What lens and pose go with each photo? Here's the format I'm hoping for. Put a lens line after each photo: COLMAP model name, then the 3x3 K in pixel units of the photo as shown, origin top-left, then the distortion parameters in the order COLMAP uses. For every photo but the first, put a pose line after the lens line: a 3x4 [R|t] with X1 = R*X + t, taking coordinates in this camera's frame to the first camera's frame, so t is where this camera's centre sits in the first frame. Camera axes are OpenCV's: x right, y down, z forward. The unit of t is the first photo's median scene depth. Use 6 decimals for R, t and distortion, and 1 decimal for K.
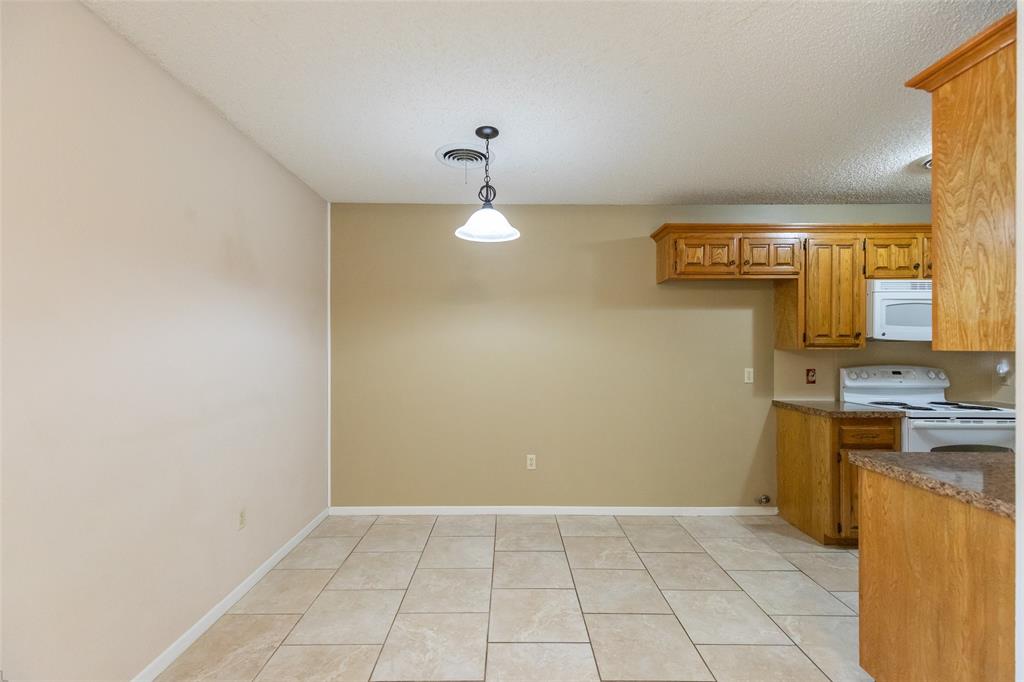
lens RADIAL K [[458.8, 0, 508.3], [0, 458.8, 347.0], [0, 0, 1]] dist [0.002410, 0.000354]
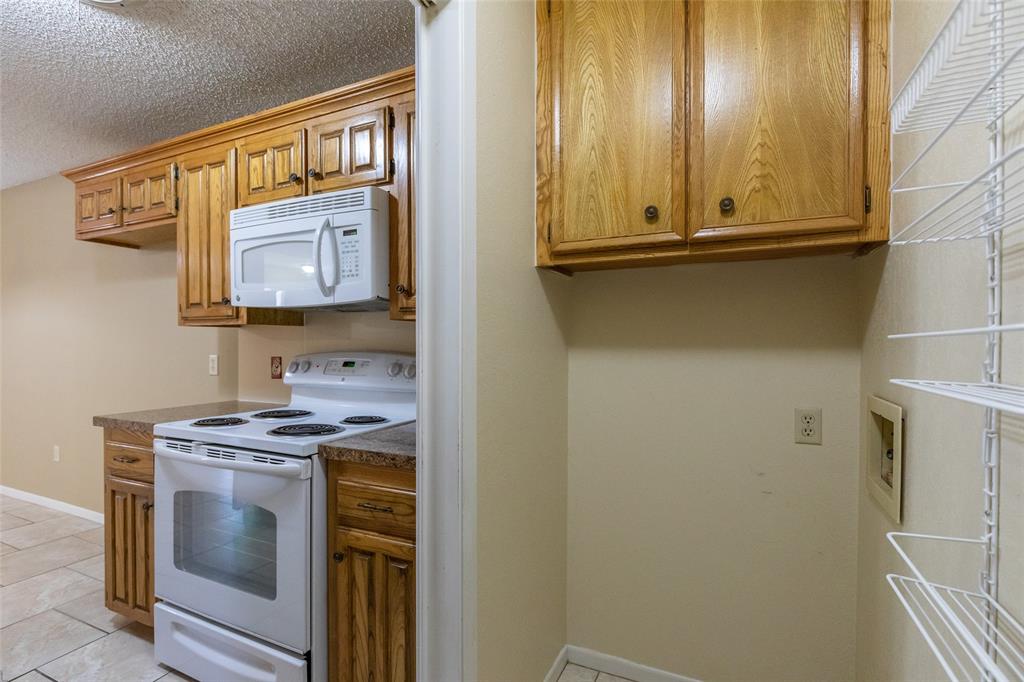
lens RADIAL K [[459.0, 0, 515.0], [0, 459.0, 348.5], [0, 0, 1]] dist [0.001240, -0.000033]
pose [[0.911407, 0.004864, -0.411477, 1.379406], [-0.002195, 0.999973, 0.006958, 0.033315], [0.411499, -0.005438, 0.911394, 0.584895]]
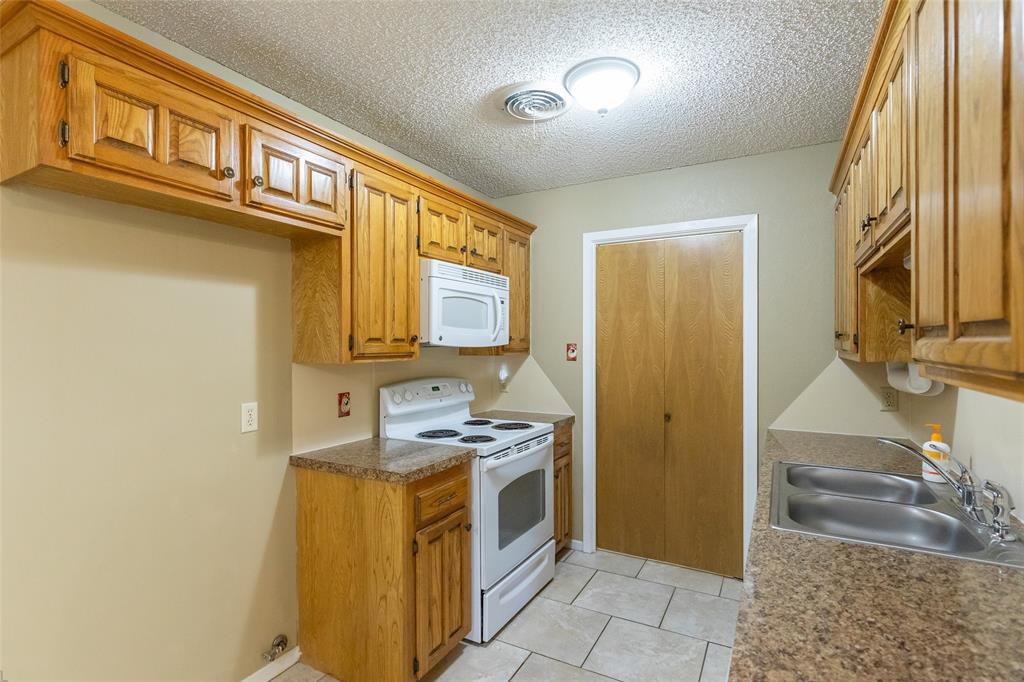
lens RADIAL K [[494.4, 0, 509.2], [0, 494.4, 344.2], [0, 0, 1]] dist [-0.001561, -0.000188]
pose [[0.477502, -0.003984, 0.878622, 0.201154], [0.002709, 0.999992, 0.003061, -0.020291], [-0.878627, 0.000919, 0.477508, 0.538128]]
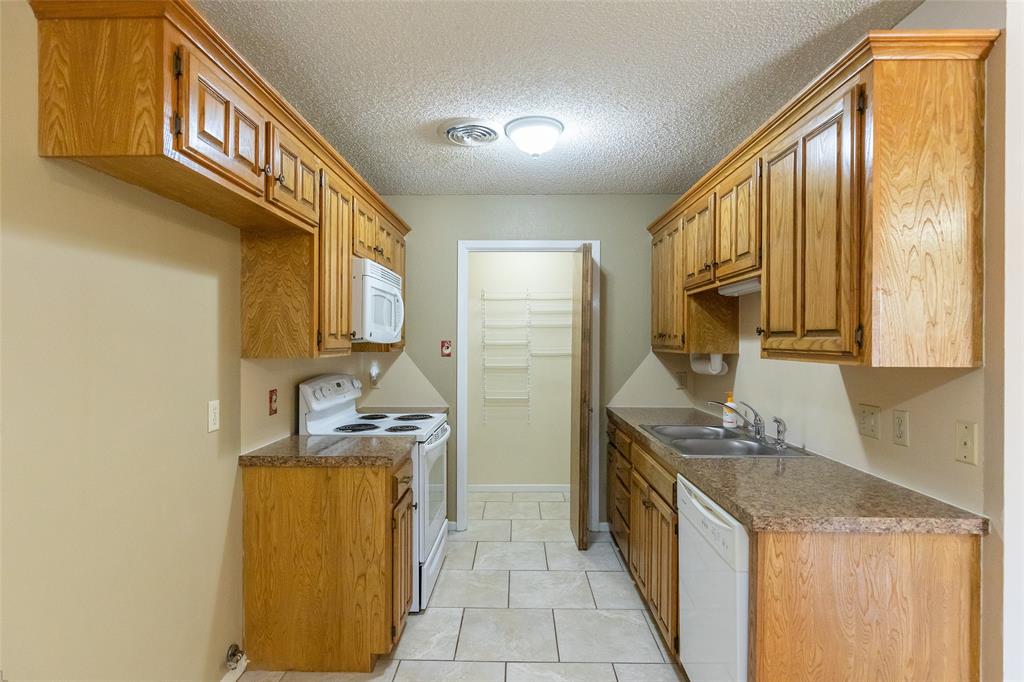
lens RADIAL K [[533.9, 0, 511.0], [0, 533.9, 342.9], [0, 0, 1]] dist [-0.000371, 0.000677]
pose [[0.009551, -0.002644, 0.999951, -0.031248], [-0.002718, 0.999993, 0.002670, -0.016914], [-0.999951, -0.002743, 0.009544, 0.754237]]
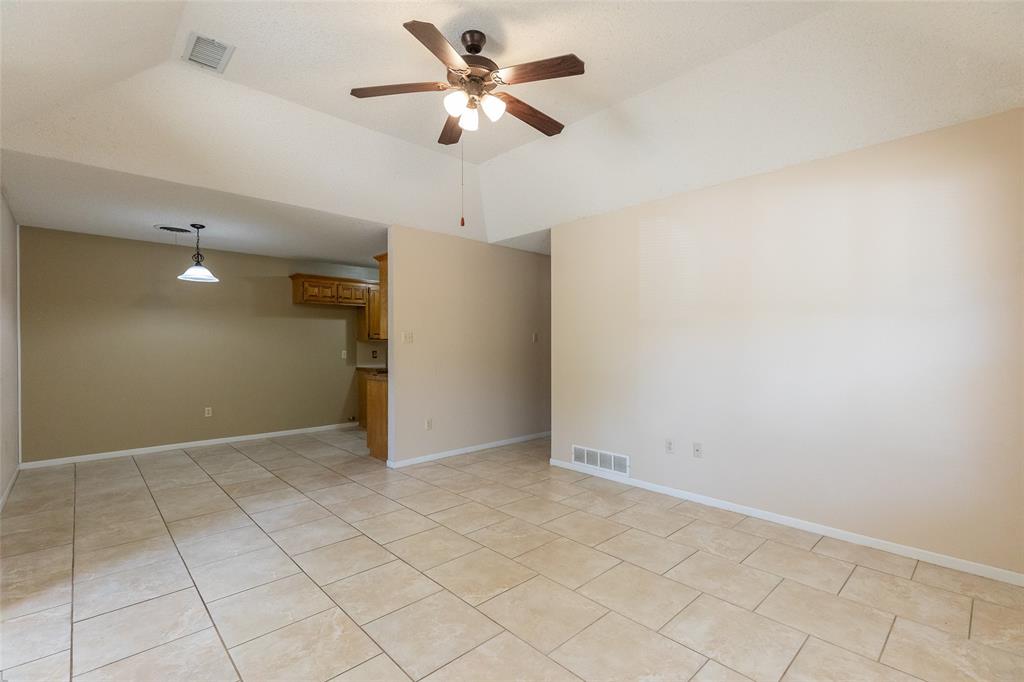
lens RADIAL K [[459.0, 0, 515.0], [0, 459.0, 348.5], [0, 0, 1]] dist [0.001240, -0.000033]
pose [[0.724371, -0.008100, 0.689363, -0.303681], [0.002414, 0.999955, 0.009213, 0.022742], [-0.689406, -0.005010, 0.724358, -0.956091]]
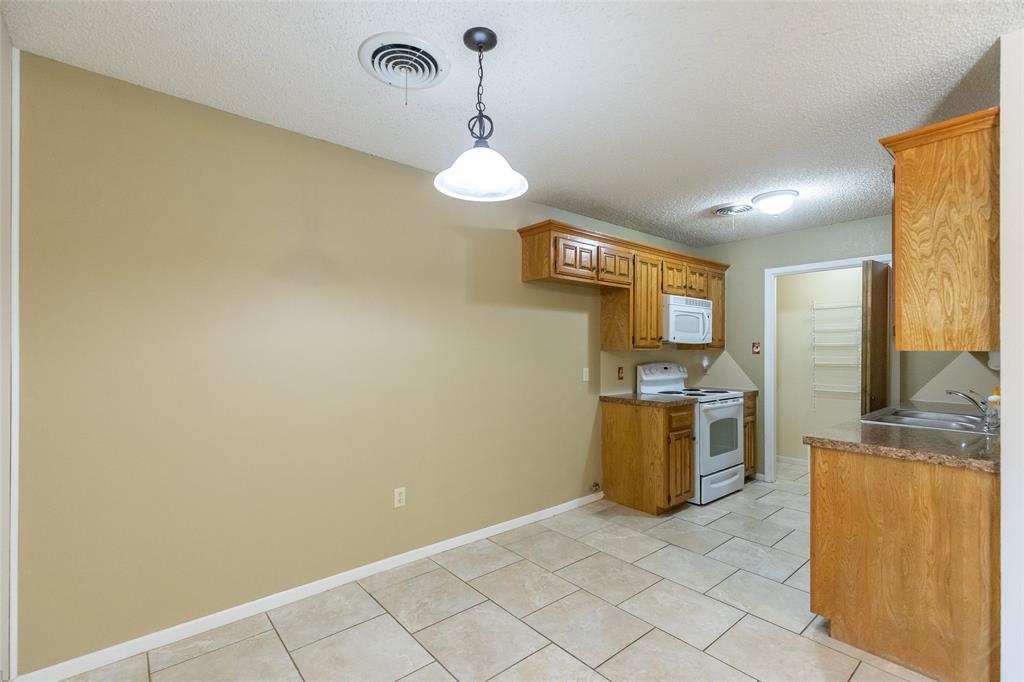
lens RADIAL K [[457.8, 0, 508.8], [0, 457.8, 346.8], [0, 0, 1]] dist [0.007757, -0.000462]
pose [[0.761390, 0.003145, 0.648287, -0.344447], [-0.000970, 0.999993, -0.003713, 0.001086], [-0.648294, 0.002198, 0.761387, 0.326791]]
